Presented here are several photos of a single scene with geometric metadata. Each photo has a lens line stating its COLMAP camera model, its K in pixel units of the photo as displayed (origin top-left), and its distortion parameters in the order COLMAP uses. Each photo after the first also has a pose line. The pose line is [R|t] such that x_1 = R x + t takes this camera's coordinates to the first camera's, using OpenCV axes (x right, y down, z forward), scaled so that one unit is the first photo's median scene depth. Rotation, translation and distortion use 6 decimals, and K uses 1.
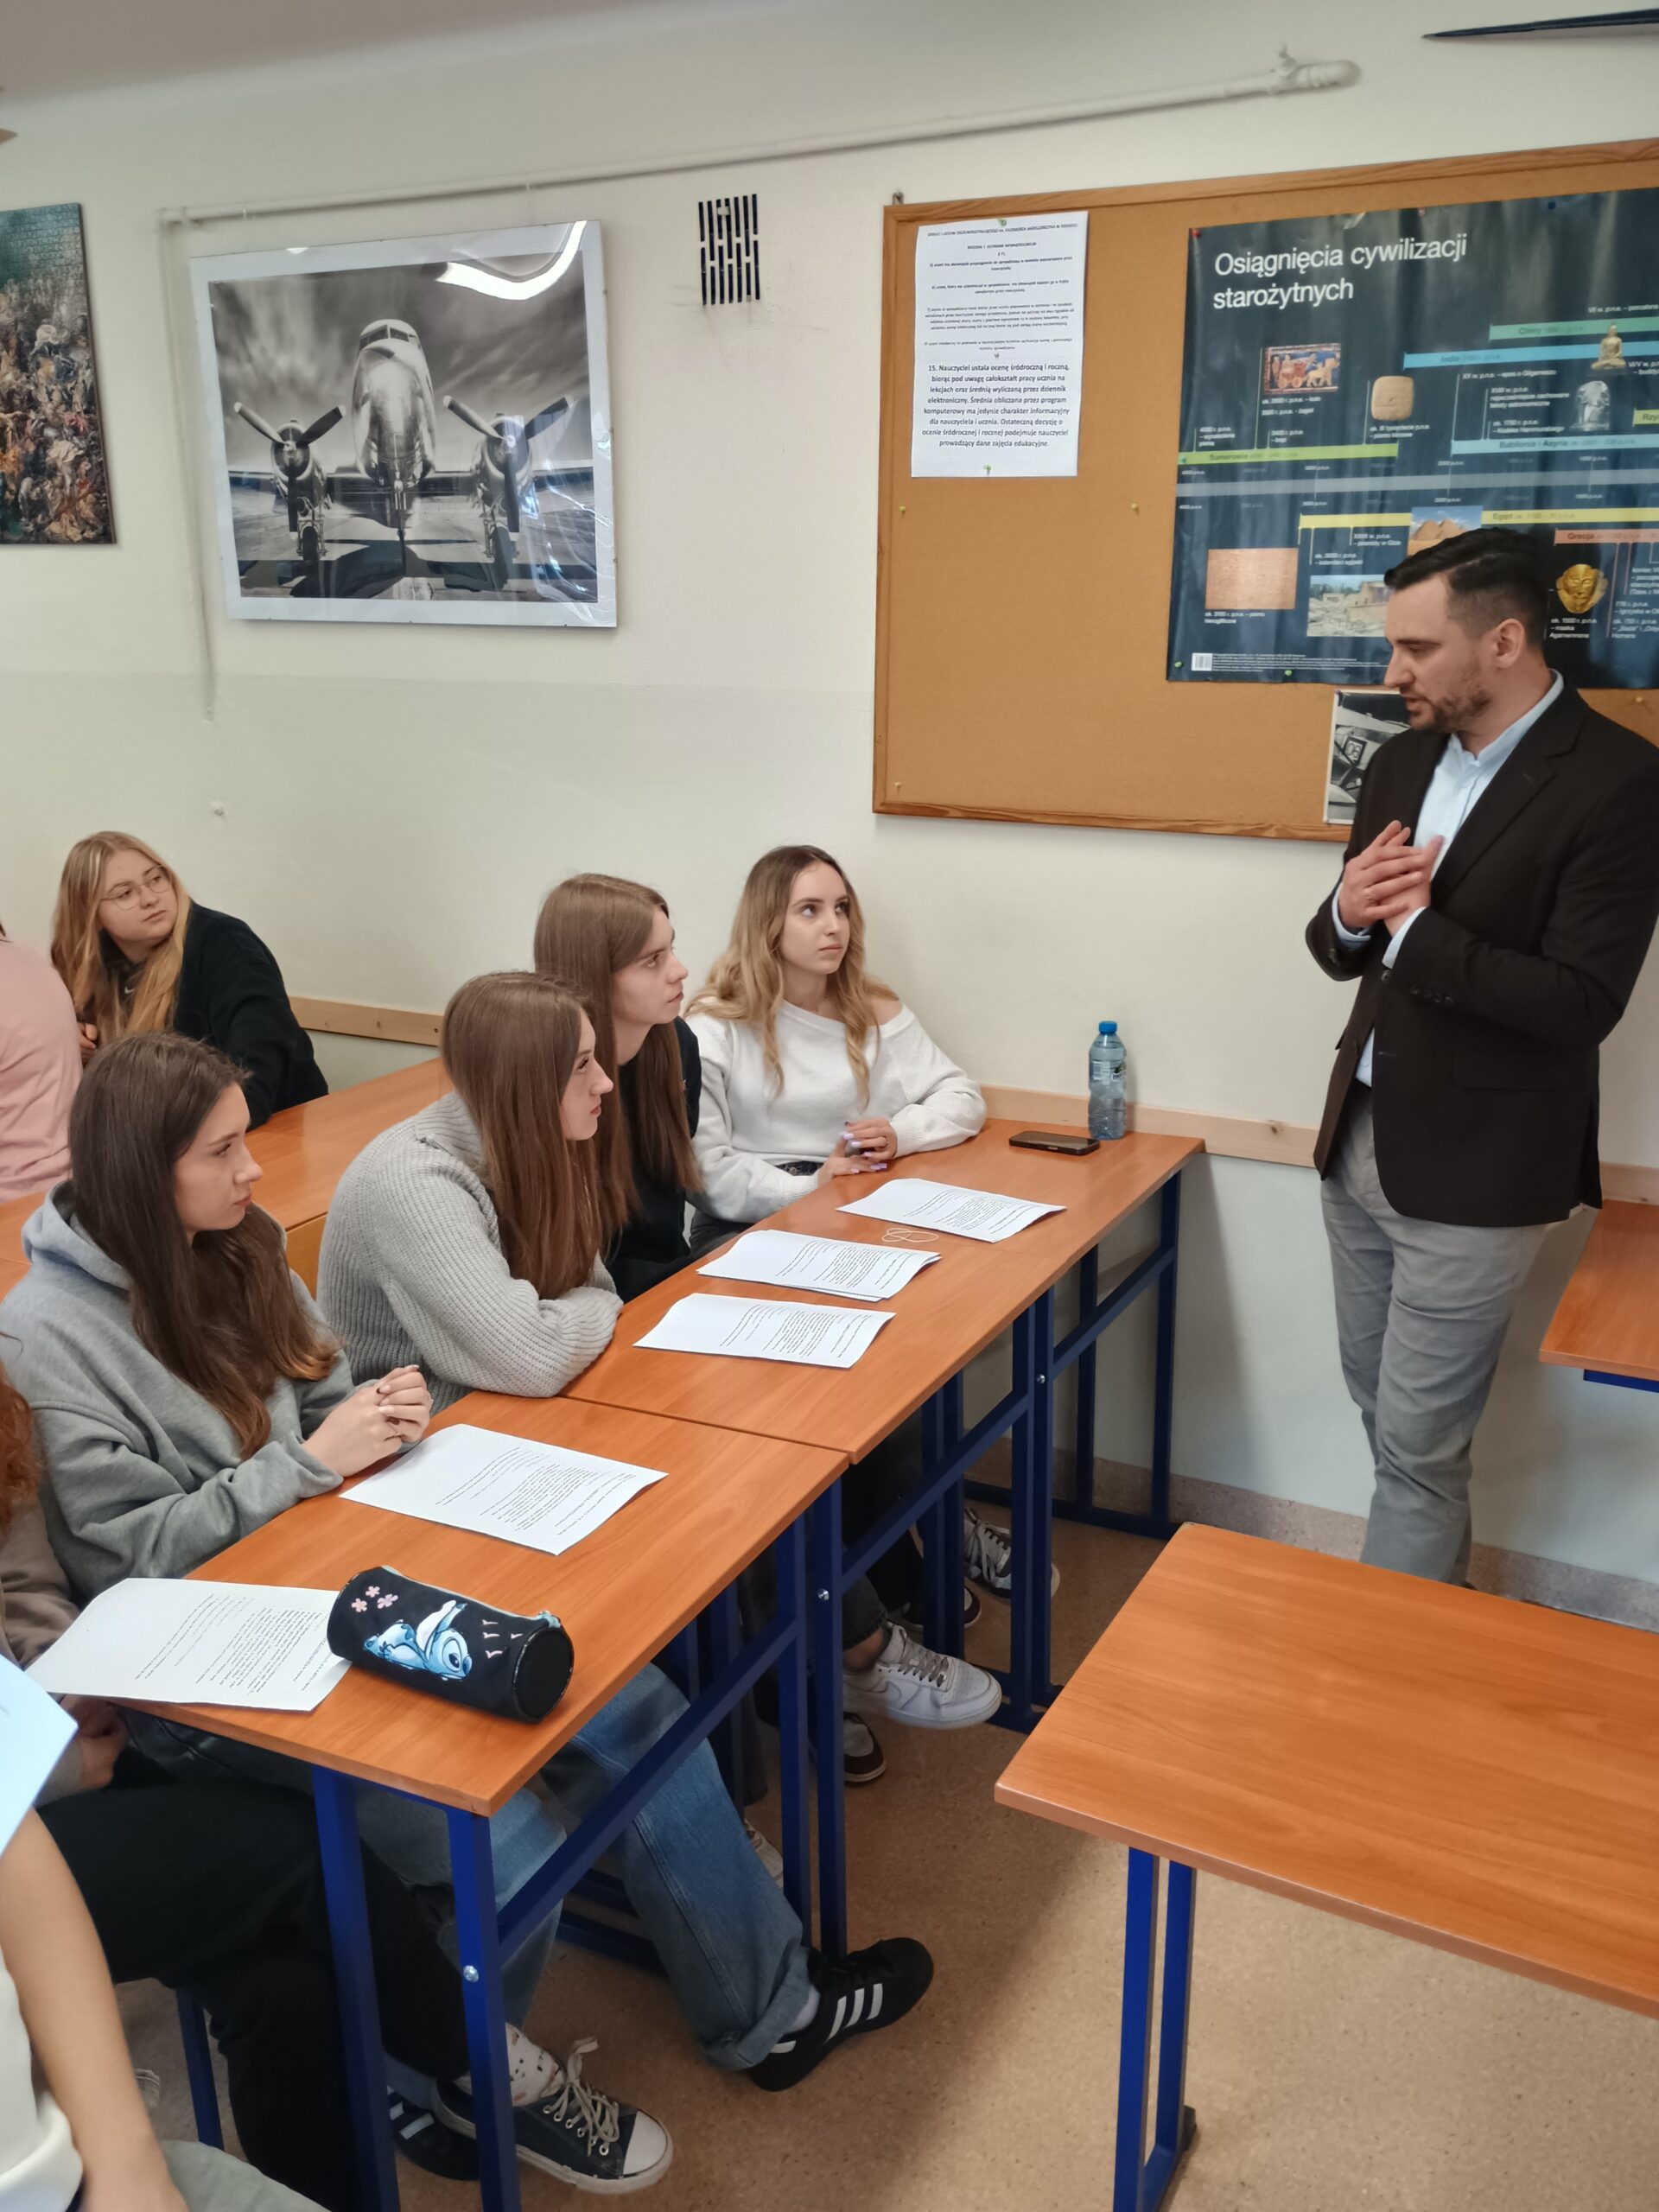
lens RADIAL K [[1898.6, 0, 782.6], [0, 1898.6, 1111.5], [0, 0, 1]] dist [0.074865, -0.106295]
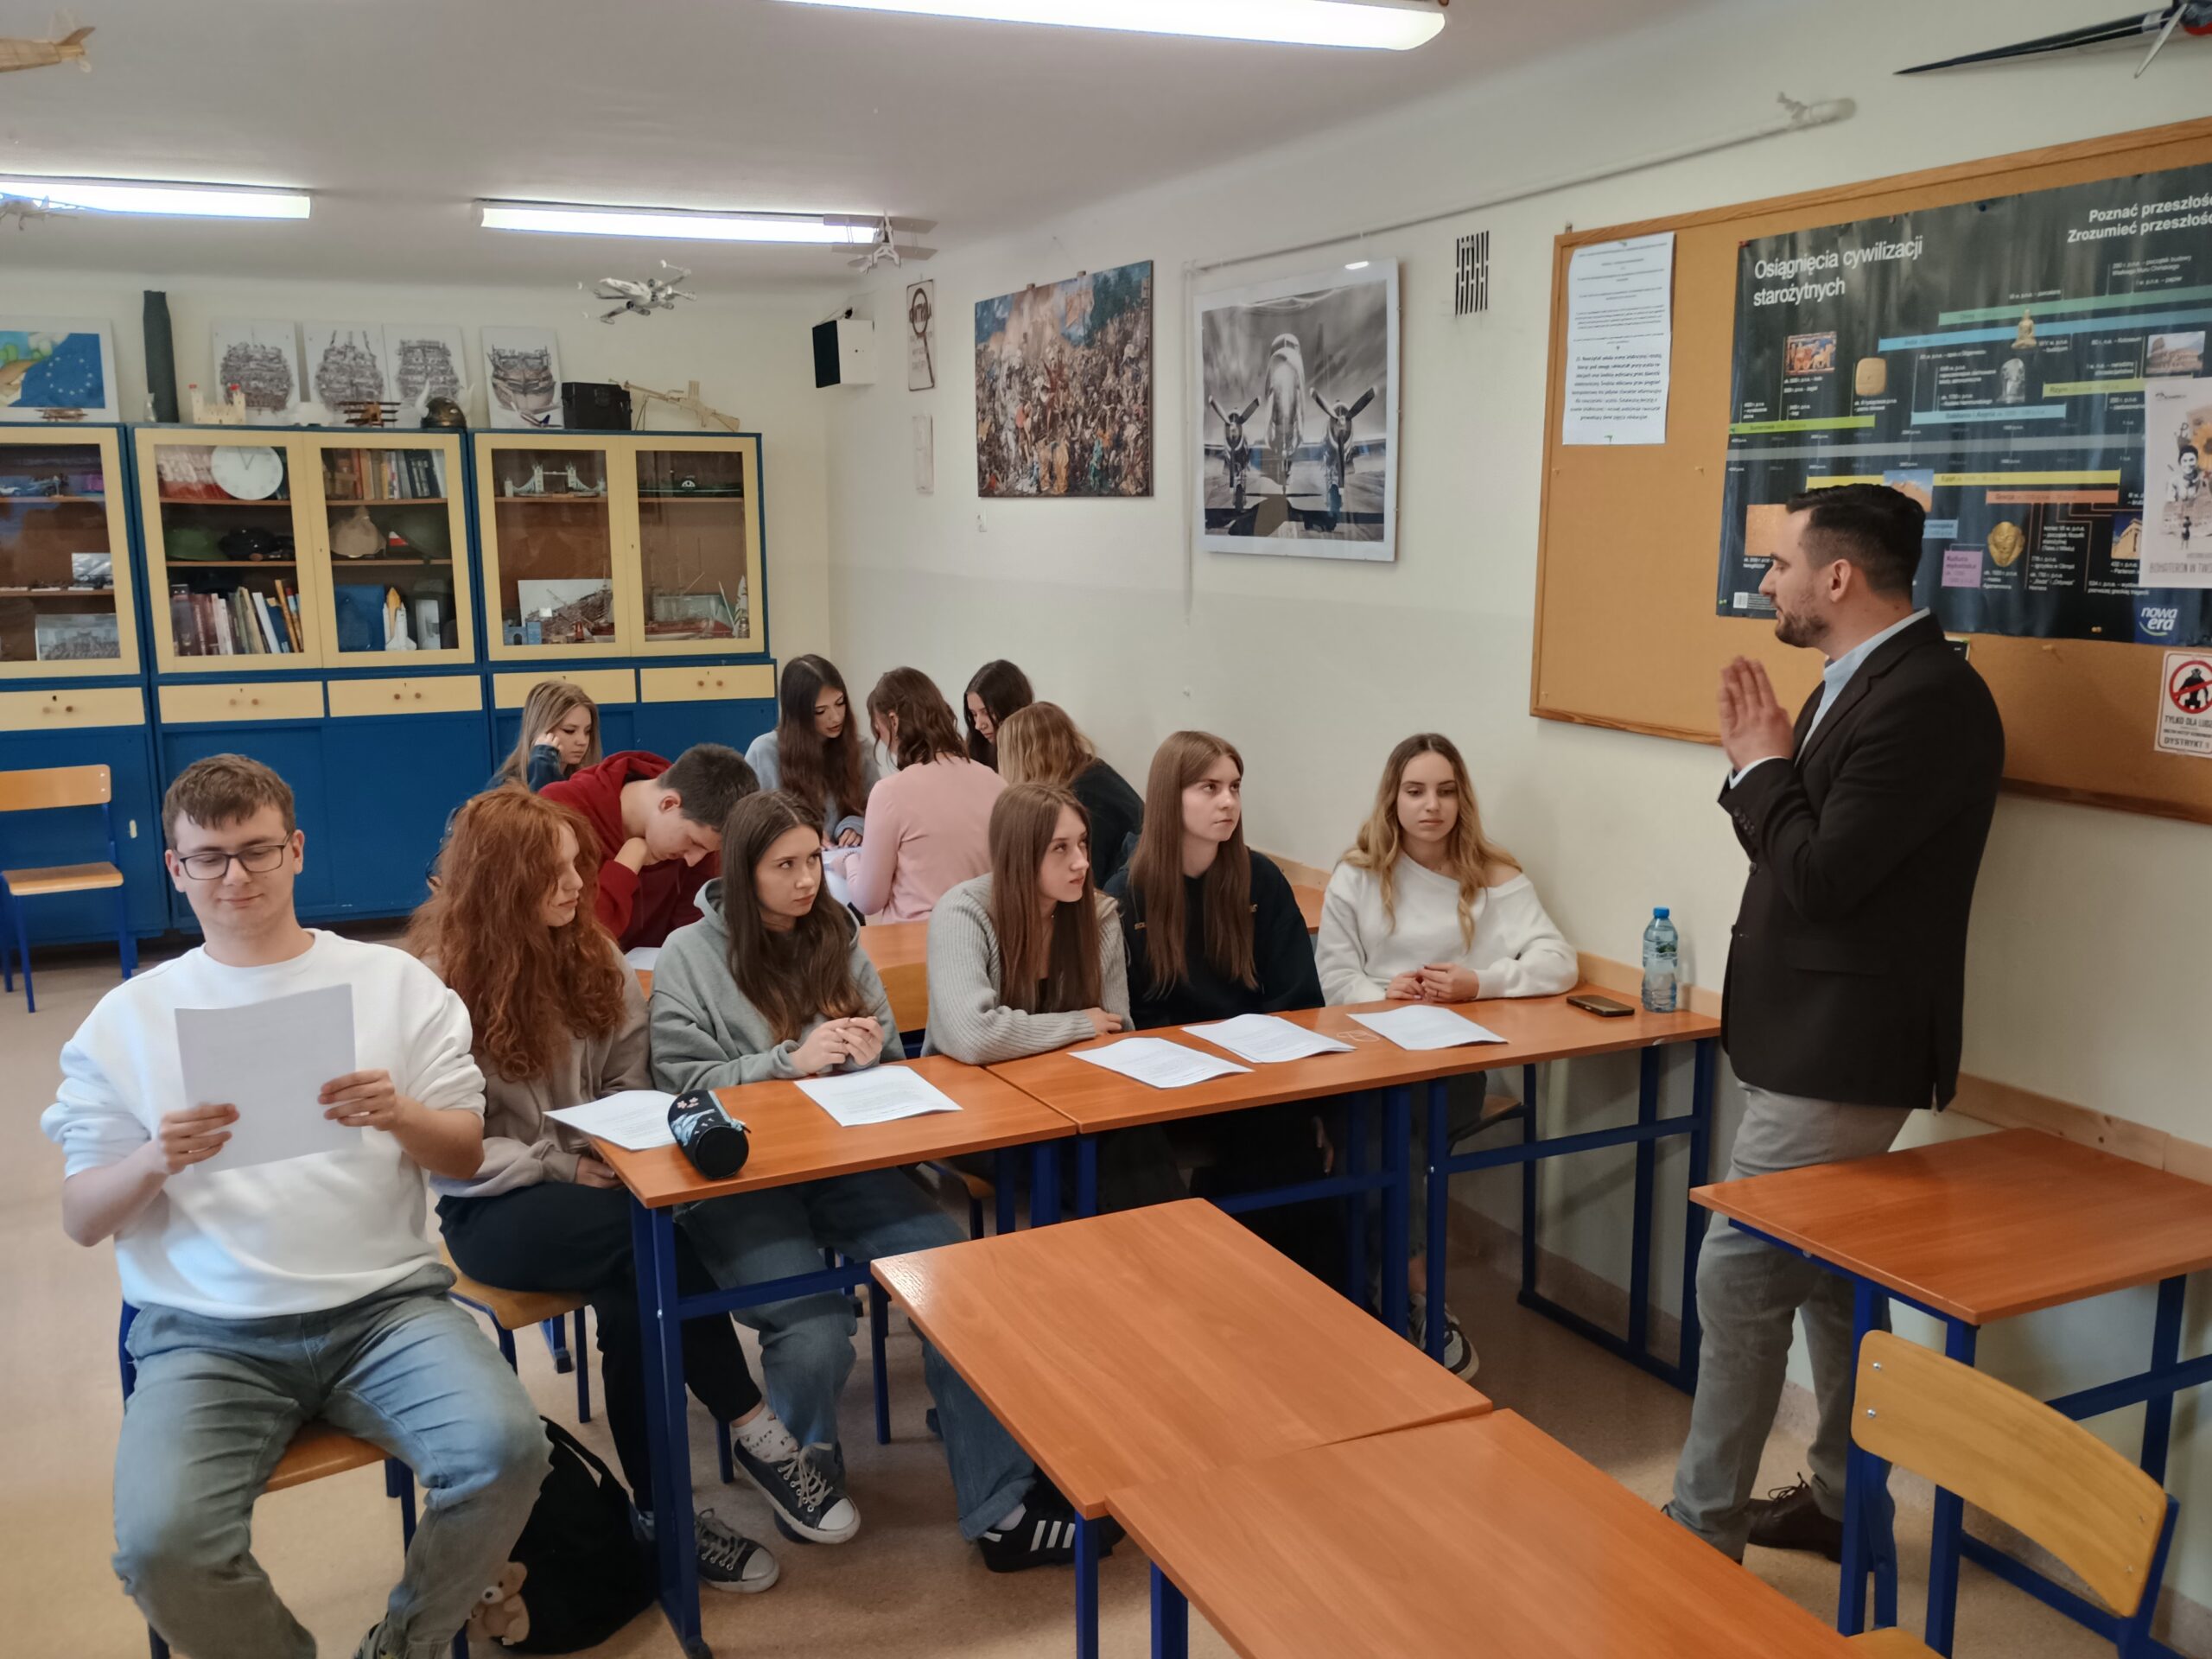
lens RADIAL K [[1898.6, 0, 1106.0], [0, 1898.6, 829.5], [0, 0, 1]] dist [0.074865, -0.106295]
pose [[0.811771, 0.102282, -0.574949, 0.581660], [-0.162378, 0.985250, -0.053989, 0.023507], [0.560947, 0.137186, 0.816406, -0.128487]]
